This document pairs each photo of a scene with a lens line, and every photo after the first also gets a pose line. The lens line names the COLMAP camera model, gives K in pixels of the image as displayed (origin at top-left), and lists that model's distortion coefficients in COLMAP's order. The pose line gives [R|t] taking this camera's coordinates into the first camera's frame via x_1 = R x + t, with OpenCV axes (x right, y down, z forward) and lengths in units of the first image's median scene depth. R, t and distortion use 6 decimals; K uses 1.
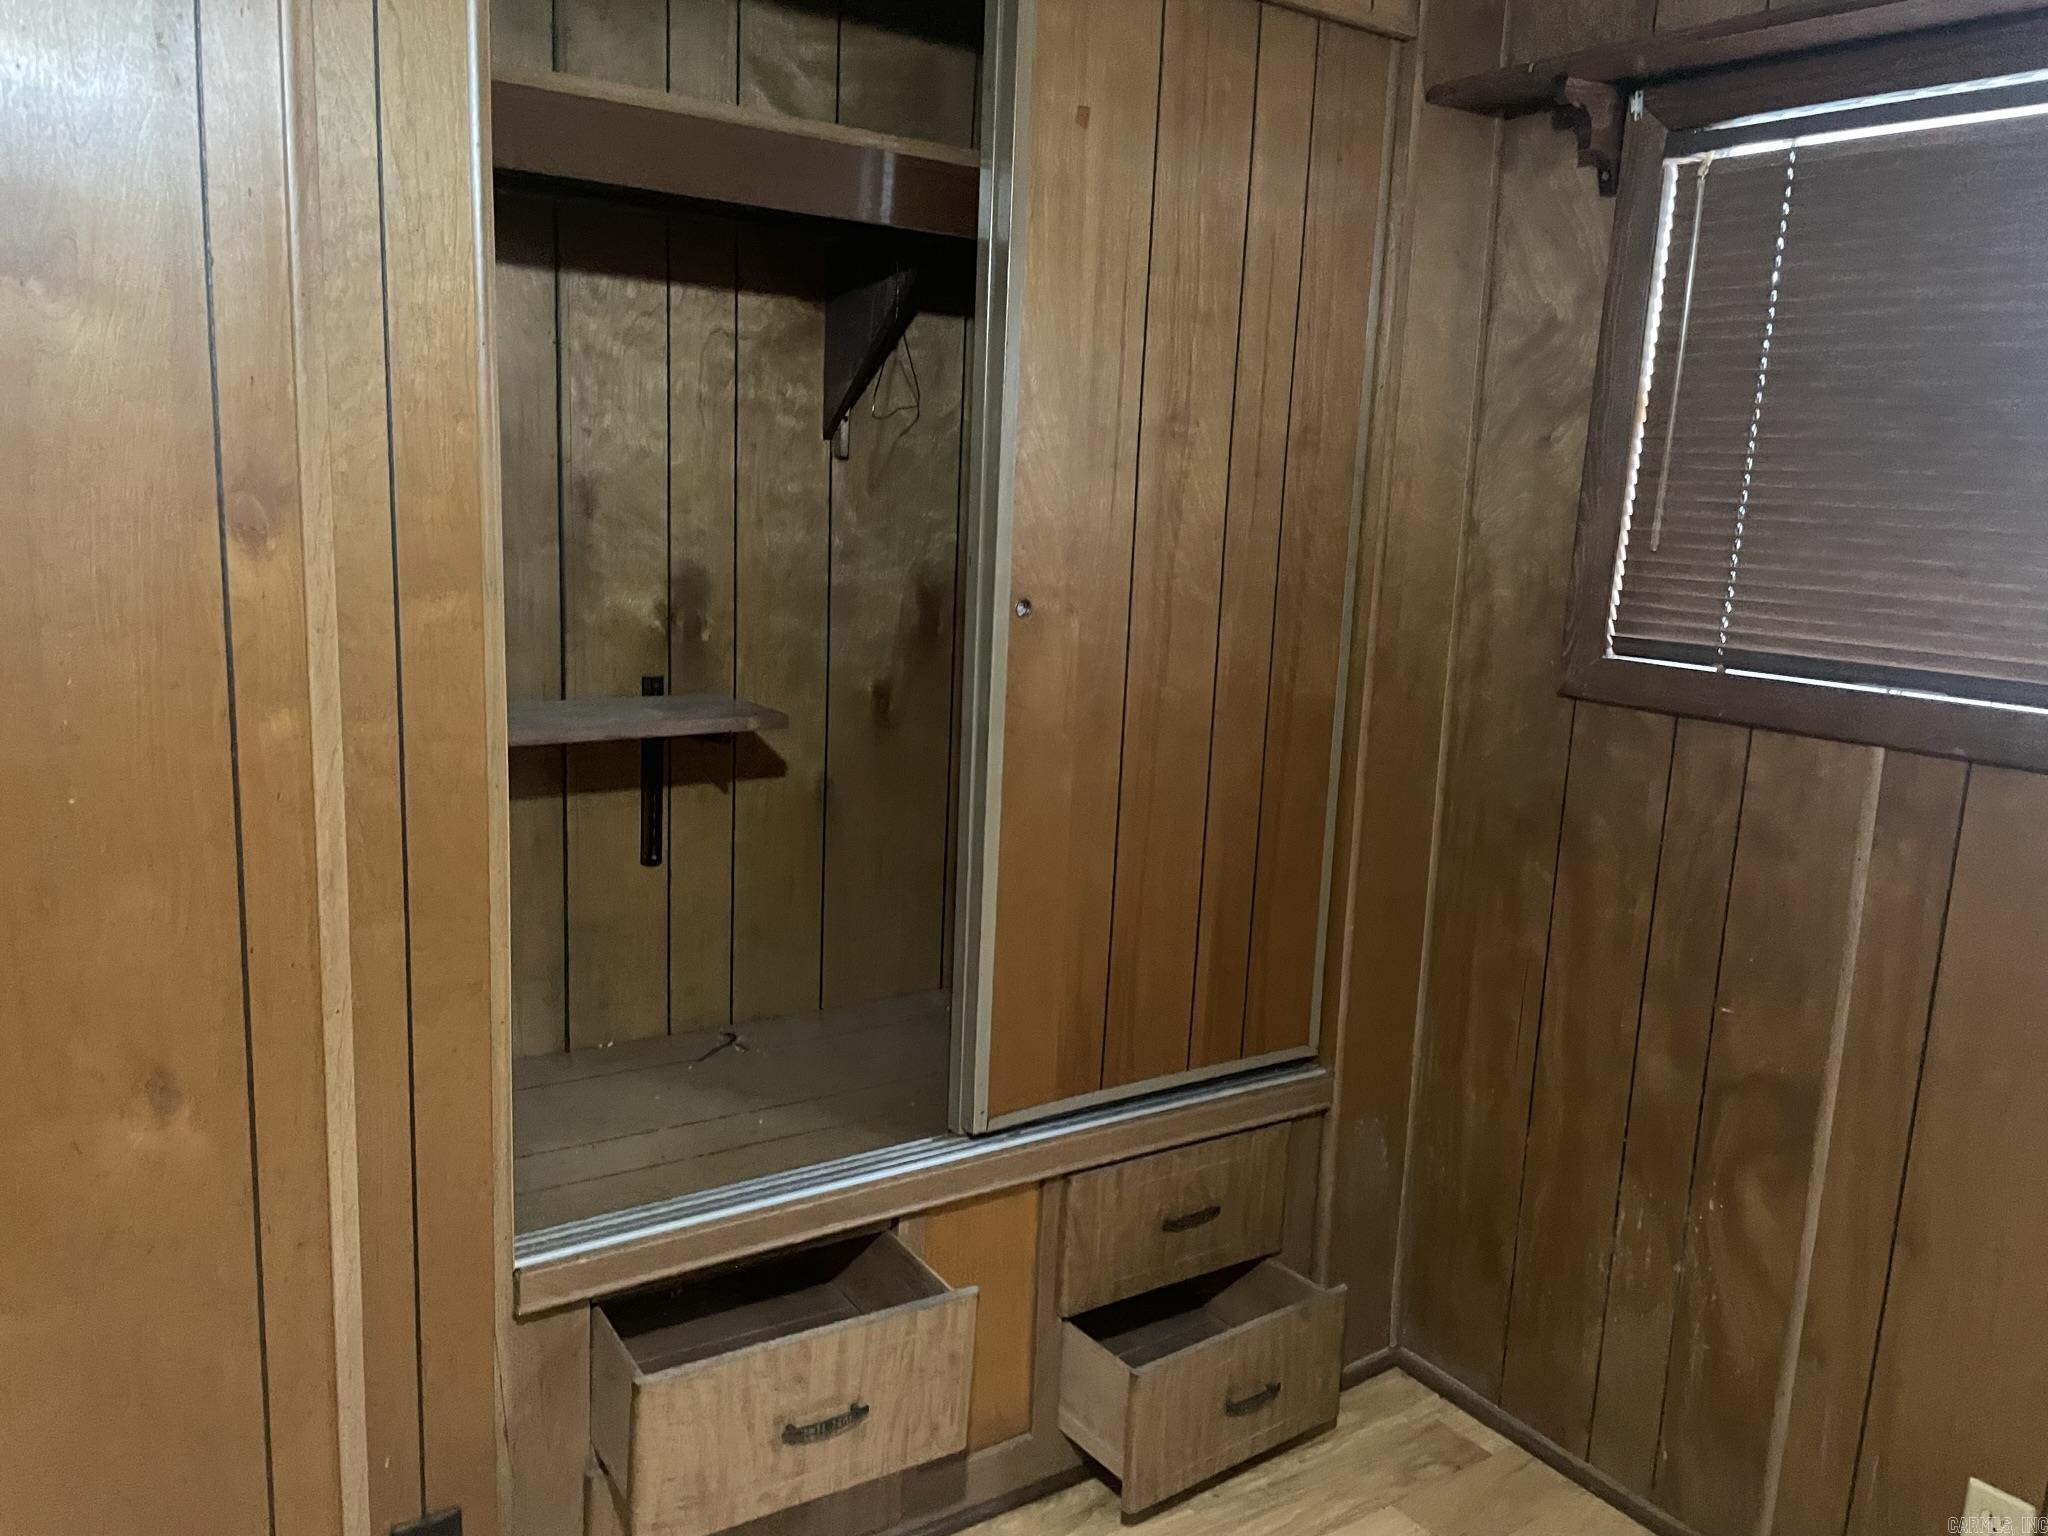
lens RADIAL K [[1577.1, 0, 996.6], [0, 1577.1, 791.2], [0, 0, 1]] dist [0.085481, -0.116334]
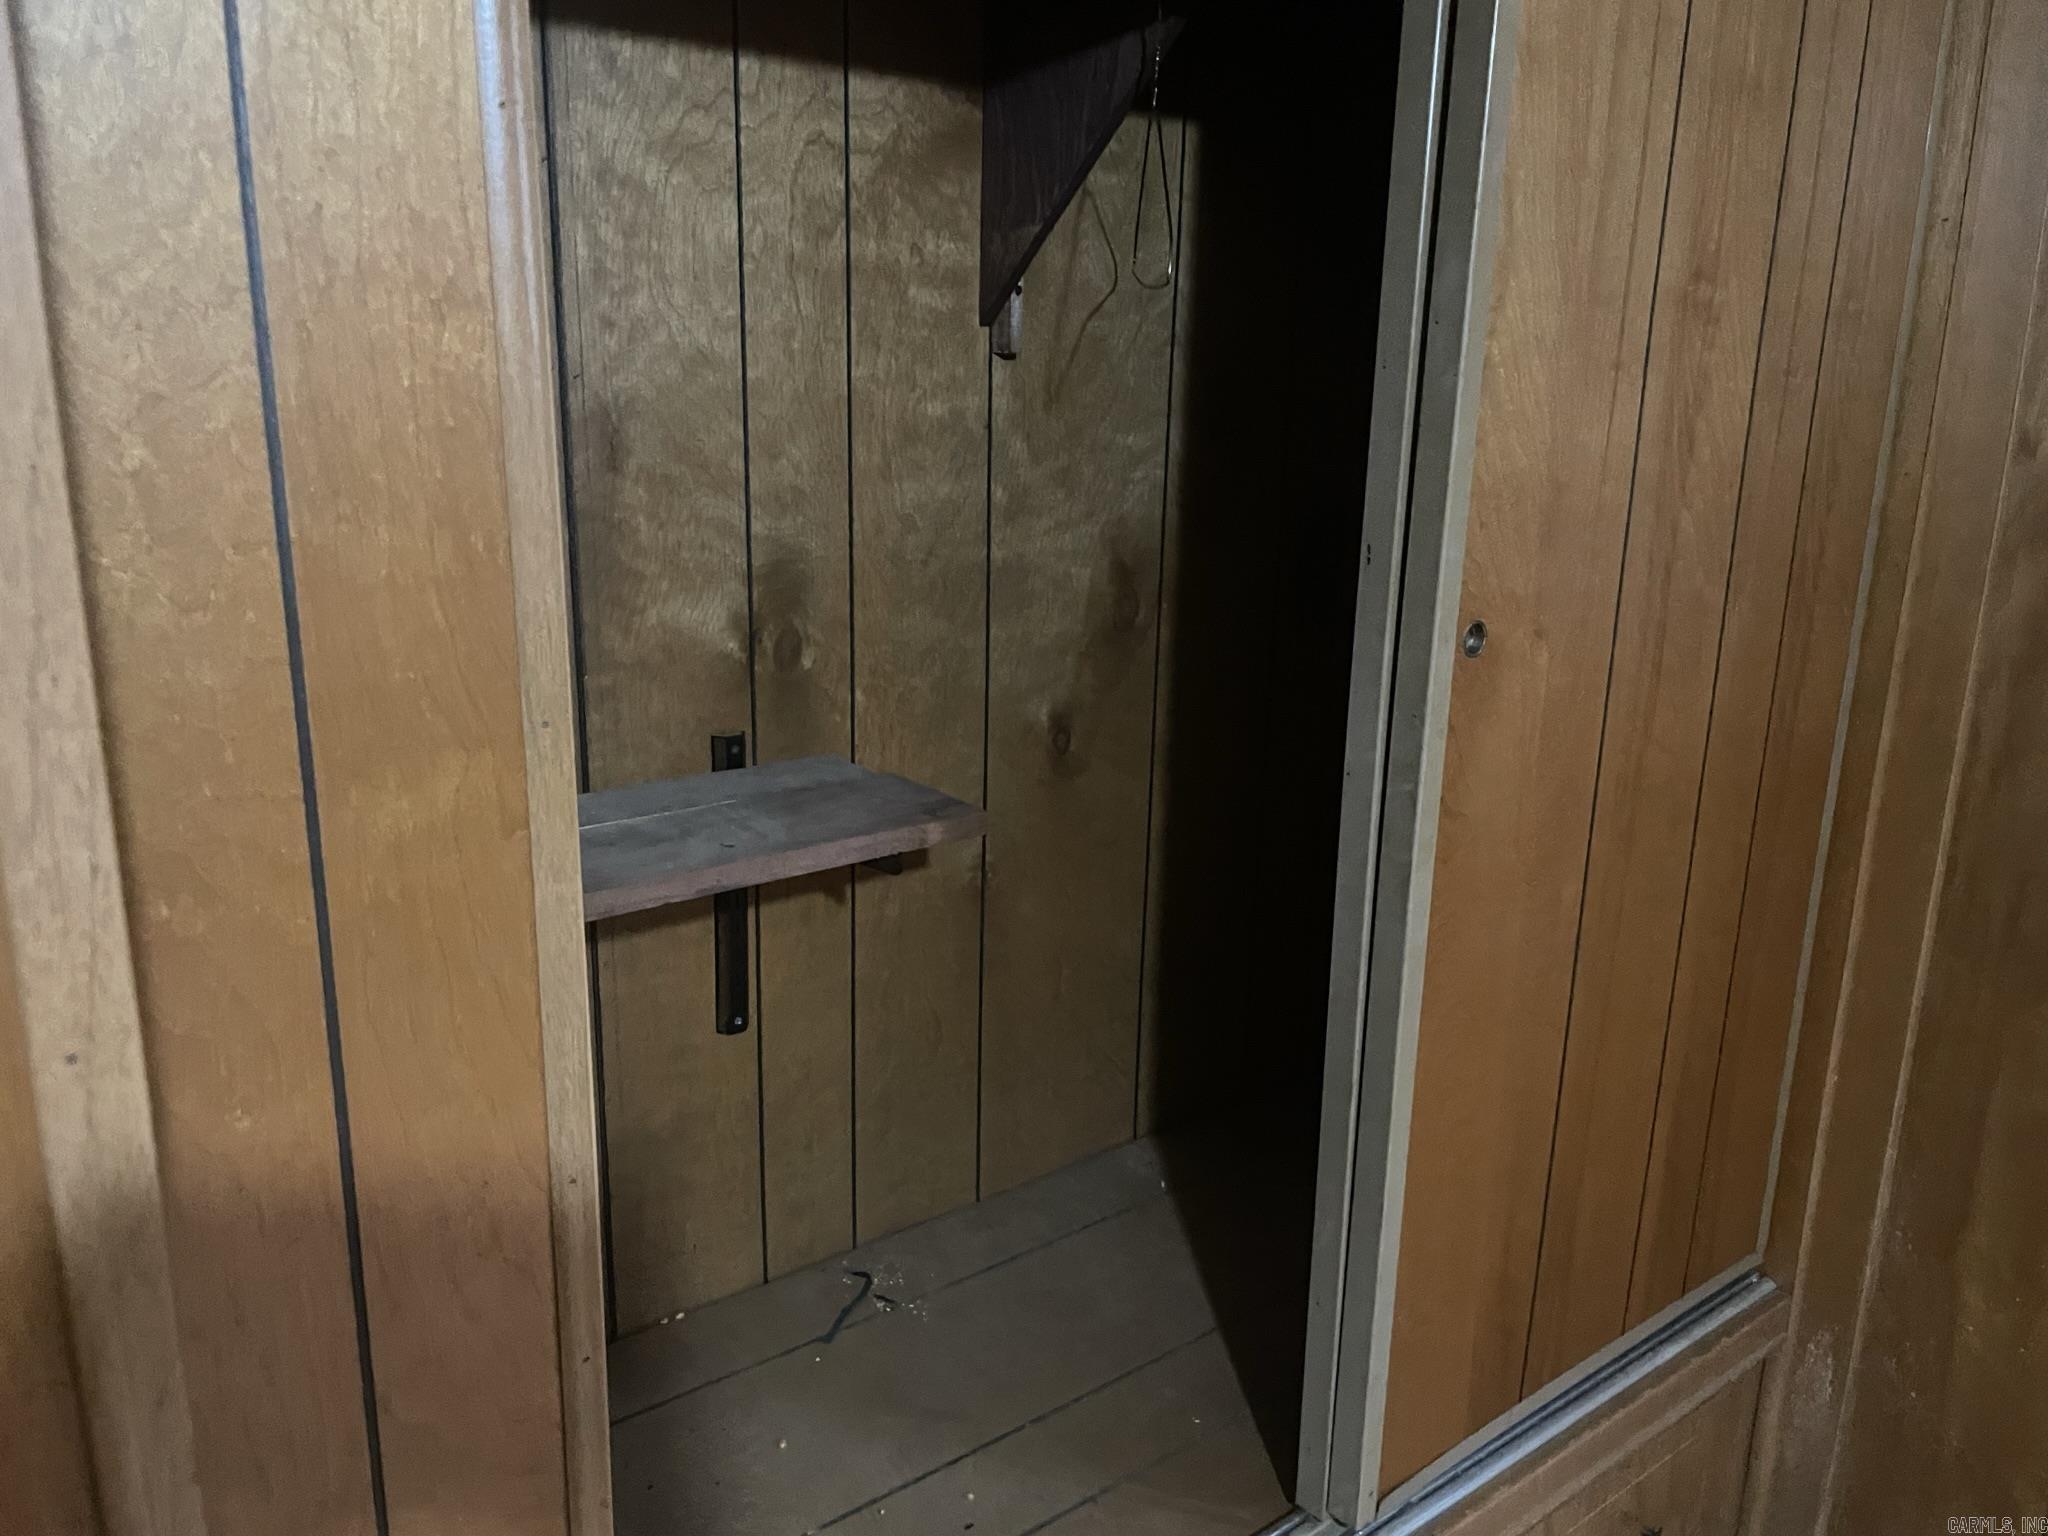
lens RADIAL K [[1596.9, 0, 1023.2], [0, 1596.9, 794.6], [0, 0, 1]] dist [0.086796, -0.123532]
pose [[0.996748, -0.040127, 0.069878, -0.154885], [0.034759, 0.996470, 0.076410, -0.096029], [-0.072697, -0.073733, 0.994625, 0.400078]]
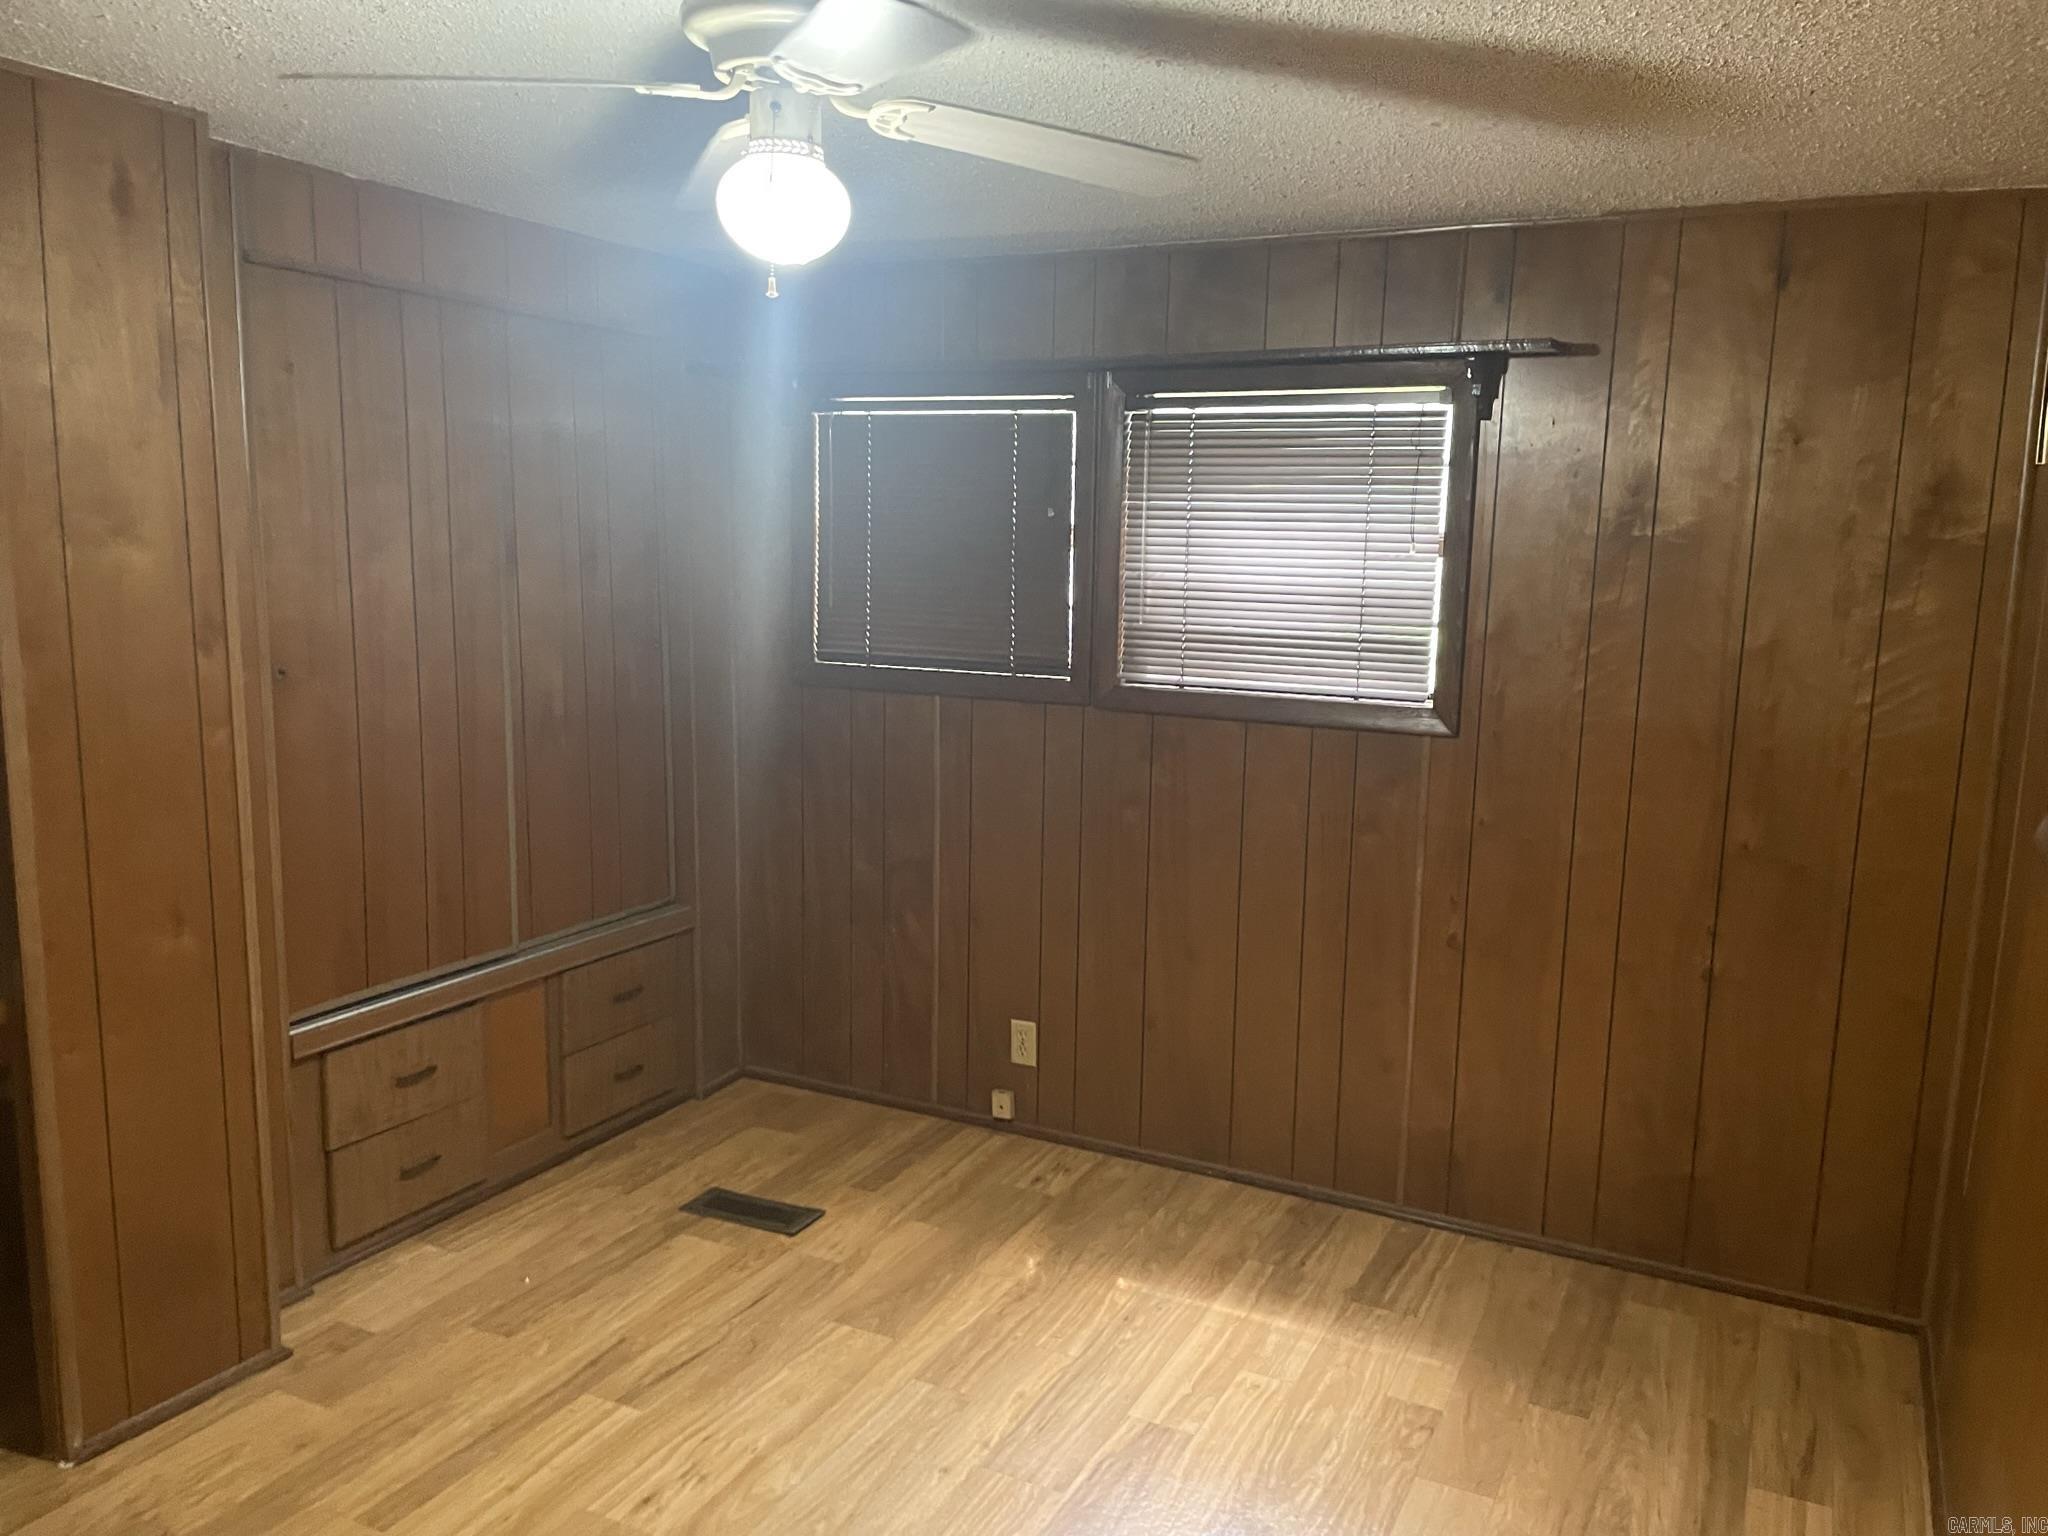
lens RADIAL K [[1577.1, 0, 996.6], [0, 1577.1, 791.2], [0, 0, 1]] dist [0.085481, -0.116334]
pose [[0.883645, -0.107013, 0.455762, -0.306076], [0.109064, 0.993794, 0.021887, 0.056520], [-0.455276, 0.030367, 0.889833, -0.784421]]
